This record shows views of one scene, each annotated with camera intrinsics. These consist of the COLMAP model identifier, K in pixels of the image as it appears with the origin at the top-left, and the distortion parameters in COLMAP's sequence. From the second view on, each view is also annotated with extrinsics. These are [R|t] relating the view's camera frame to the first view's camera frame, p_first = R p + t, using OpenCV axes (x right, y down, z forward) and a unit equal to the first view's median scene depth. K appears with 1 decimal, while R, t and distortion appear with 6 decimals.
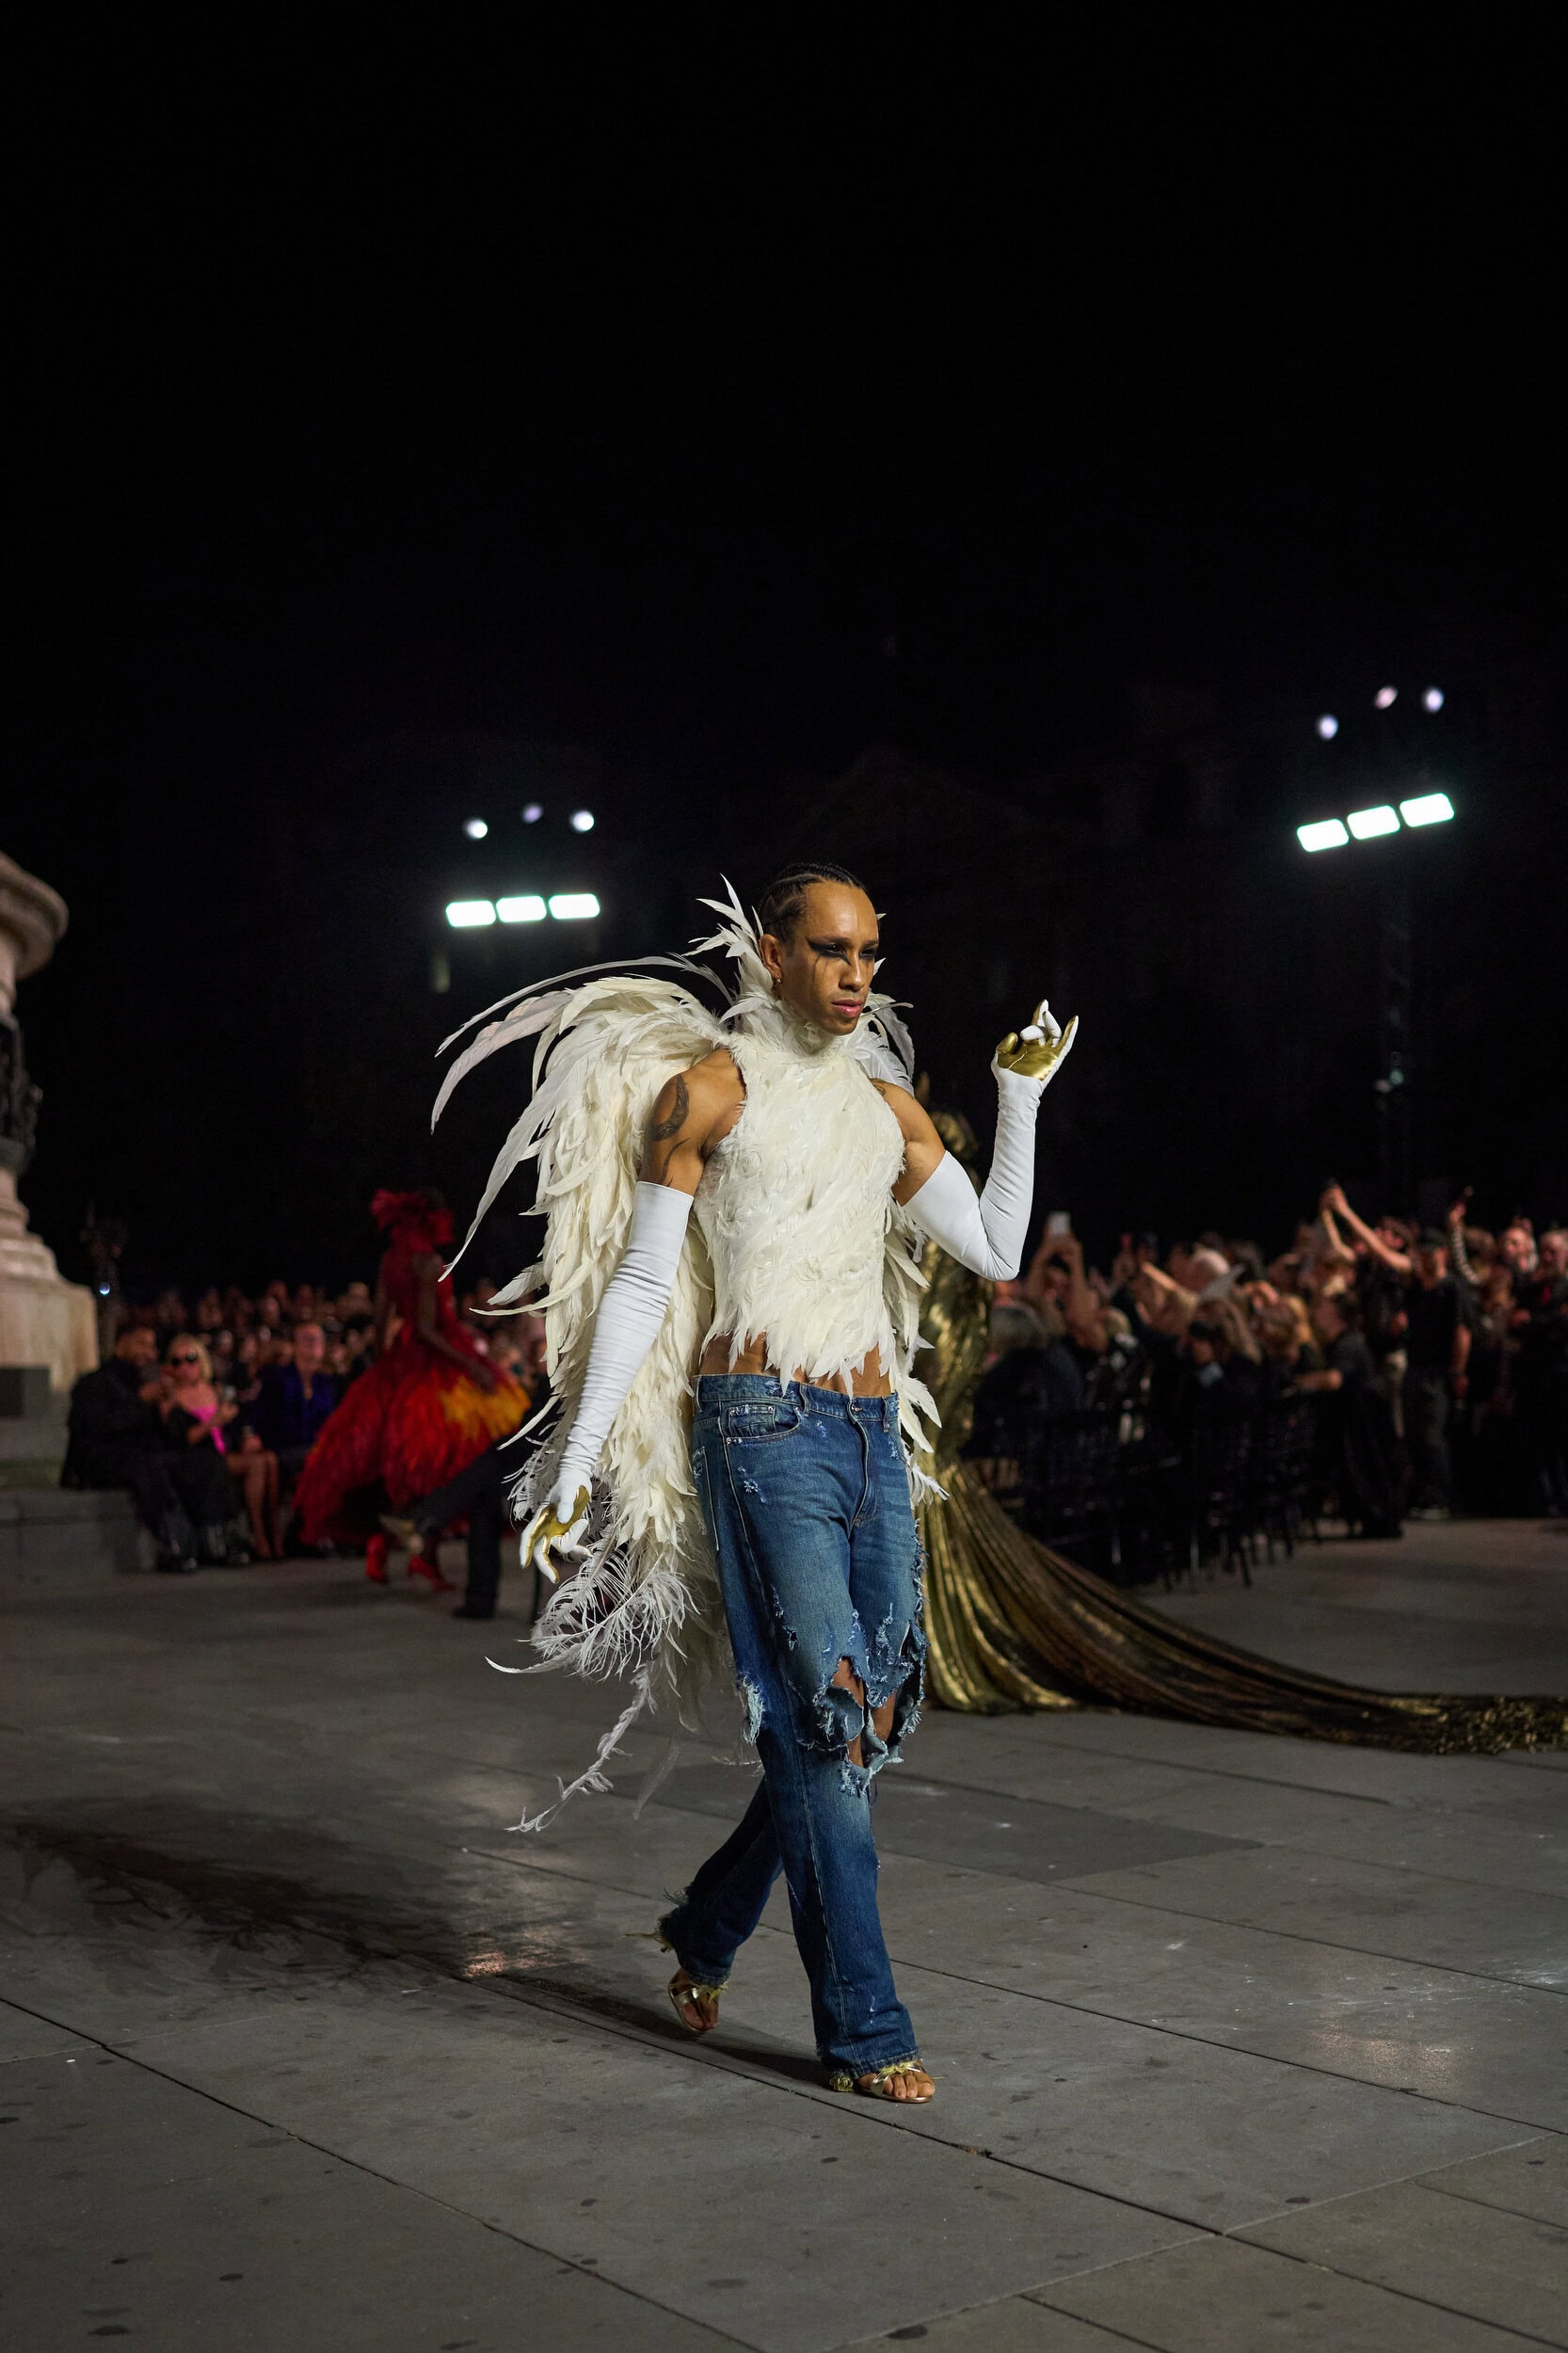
lens RADIAL K [[2821.9, 0, 940.9], [0, 2821.9, 1401.6], [0, 0, 1]] dist [-0.047547, 0.133097]
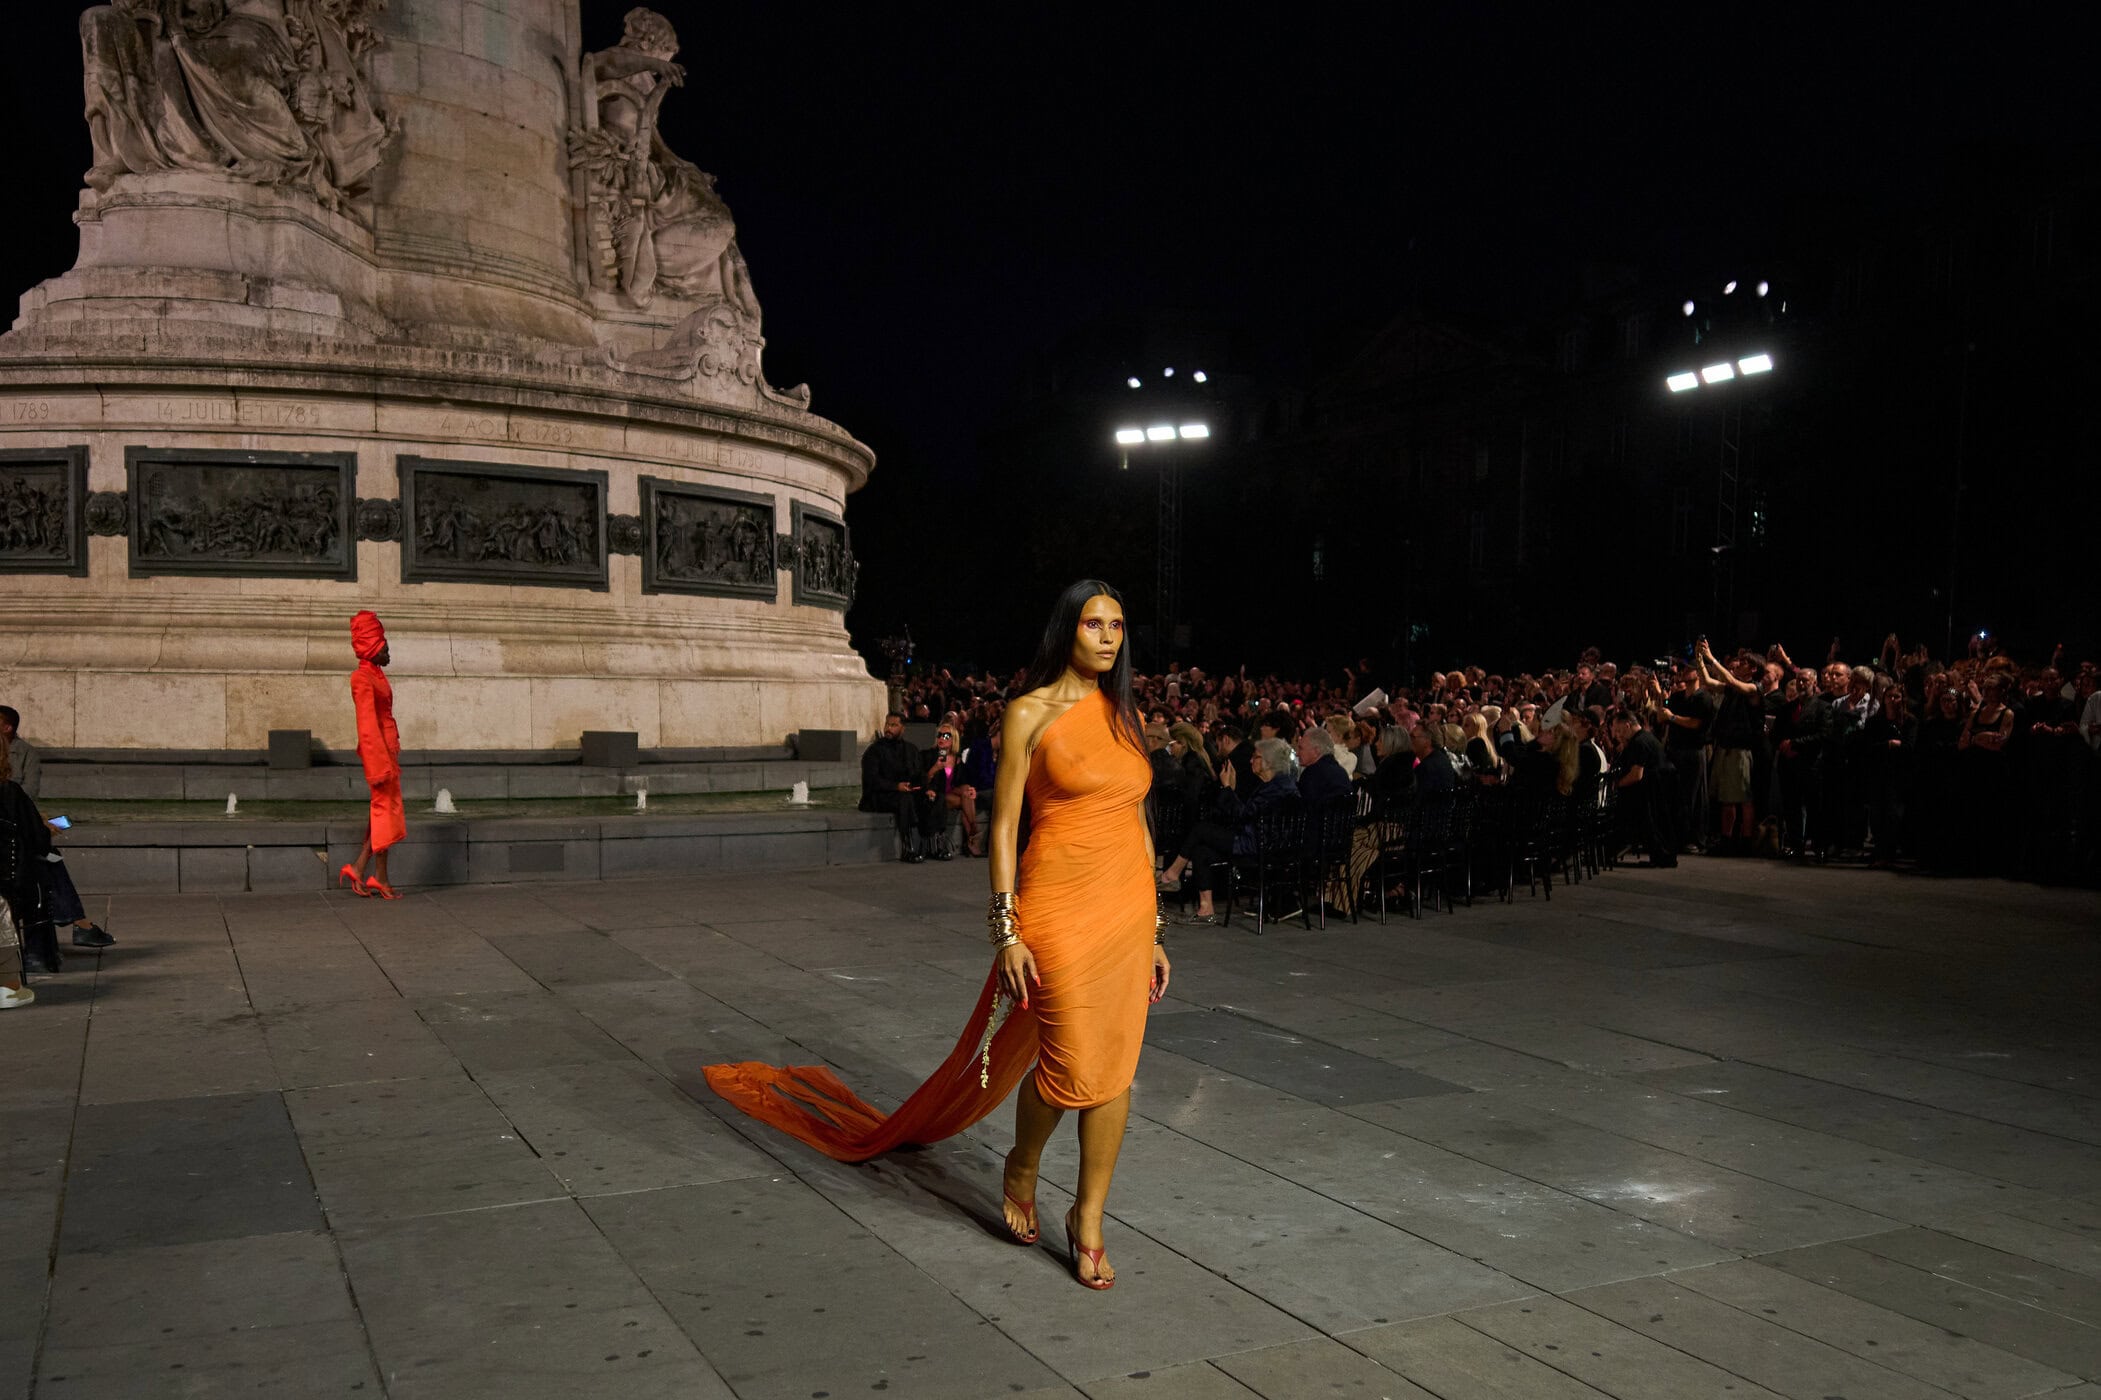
lens RADIAL K [[1784.2, 0, 1027.9], [0, 1784.2, 823.0], [0, 0, 1]] dist [-0.003892, 0.002106]
pose [[0.973578, 0.033132, -0.225938, 0.075480], [-0.020831, 0.998179, 0.056614, -0.049116], [0.227403, -0.050412, 0.972495, -0.081212]]
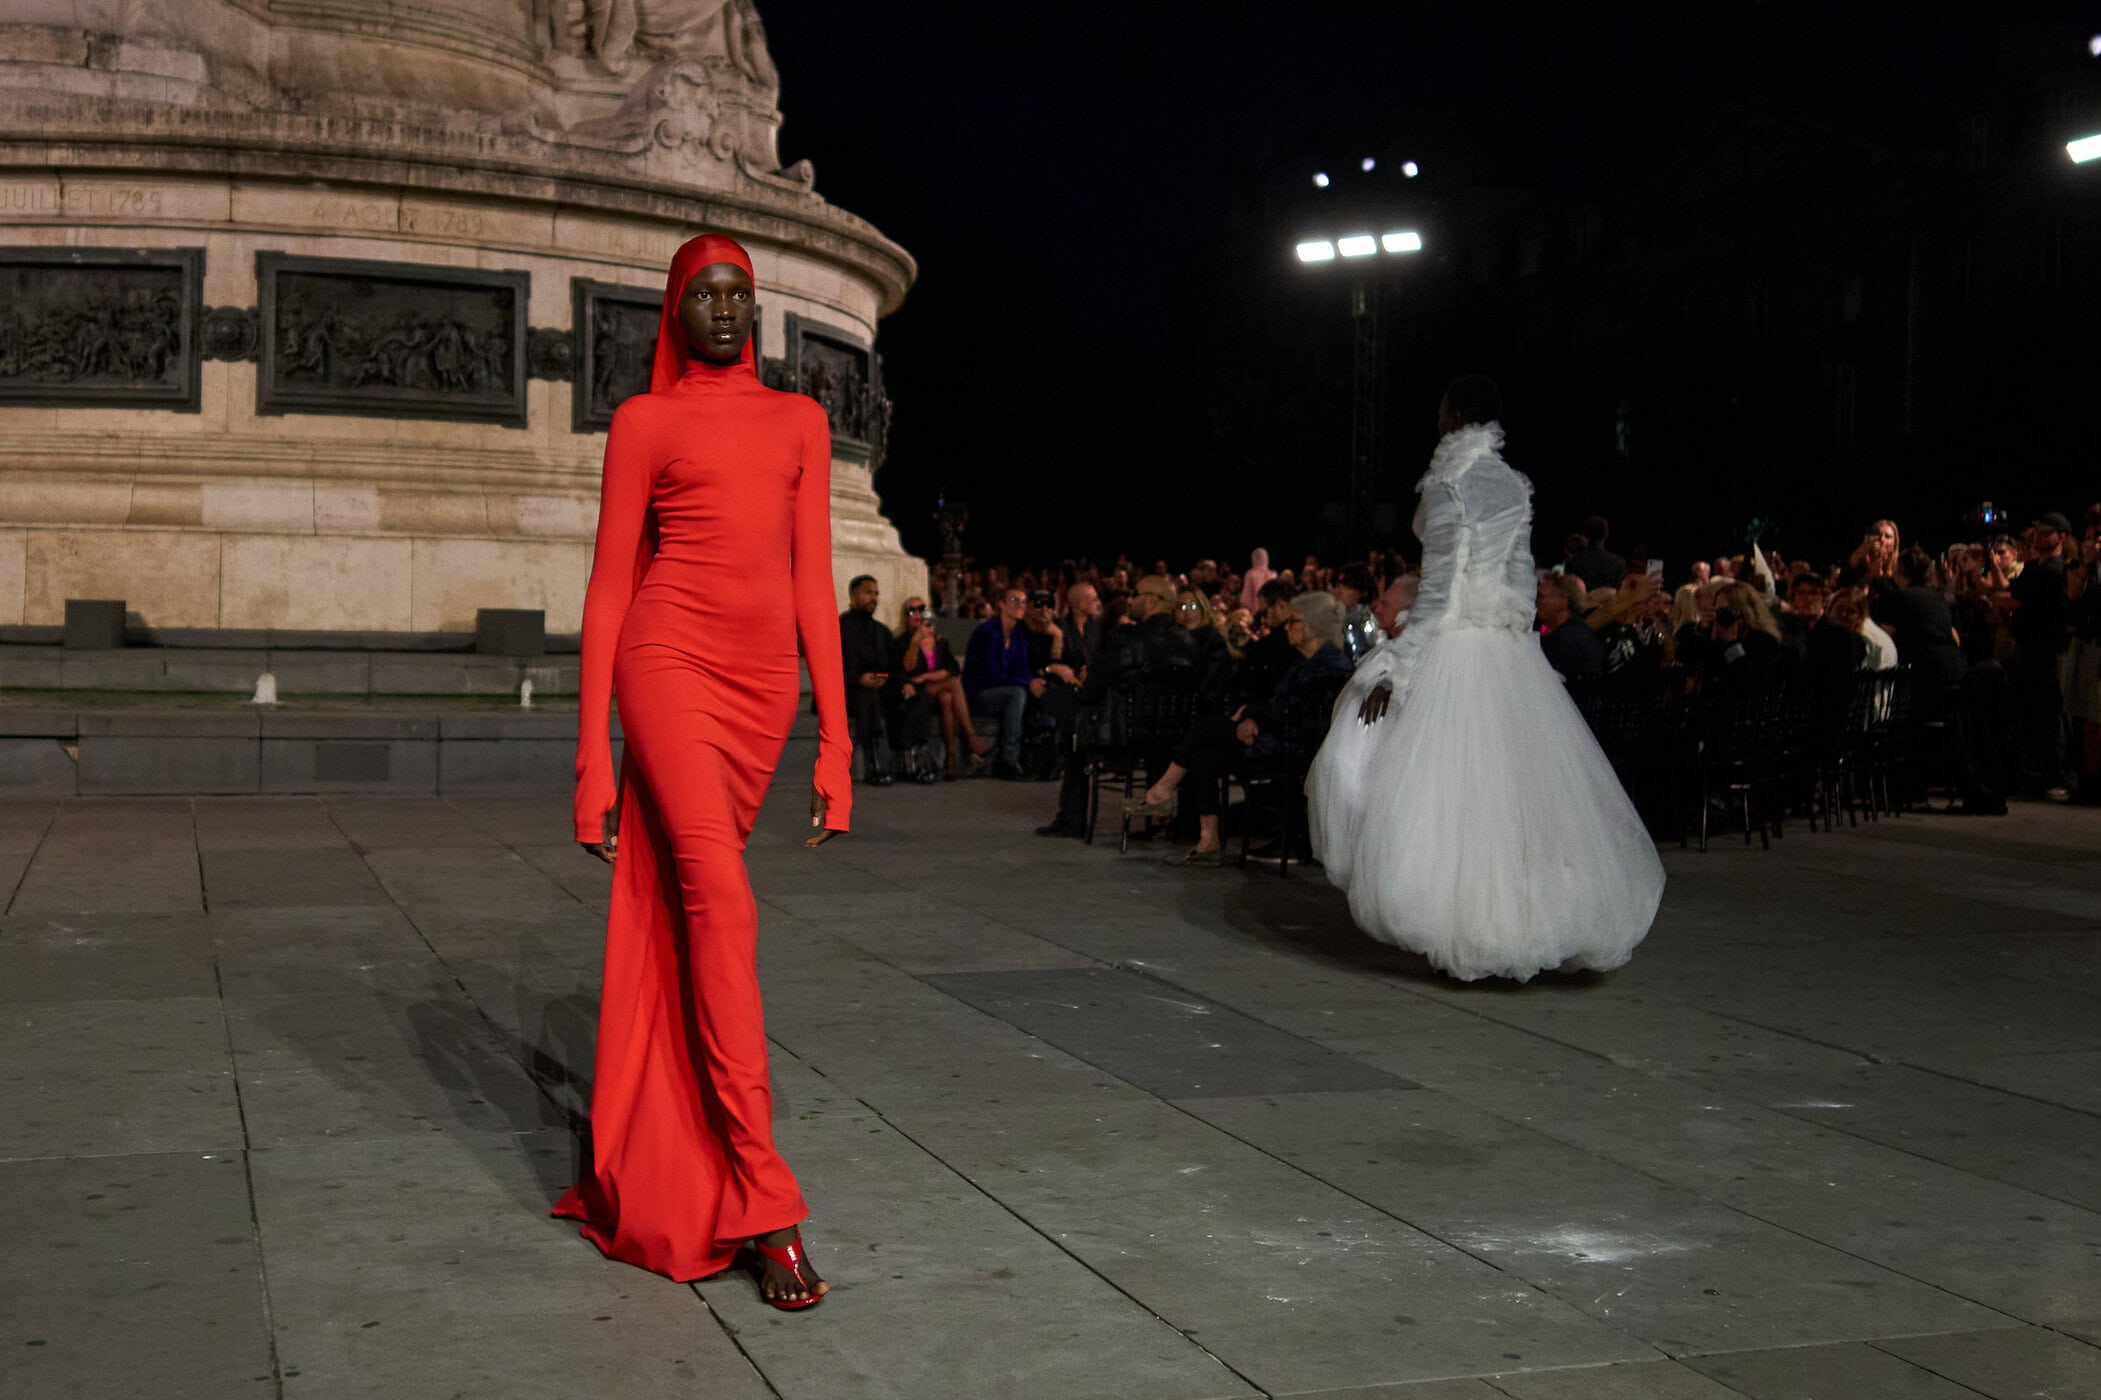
lens RADIAL K [[2325.7, 0, 860.6], [0, 2325.7, 624.3], [0, 0, 1]] dist [-0.006698, -0.005200]
pose [[0.922406, 0.026270, -0.385328, 0.211322], [-0.031870, 0.999459, -0.008153, -0.002833], [0.384905, 0.019801, 0.922744, 0.088394]]
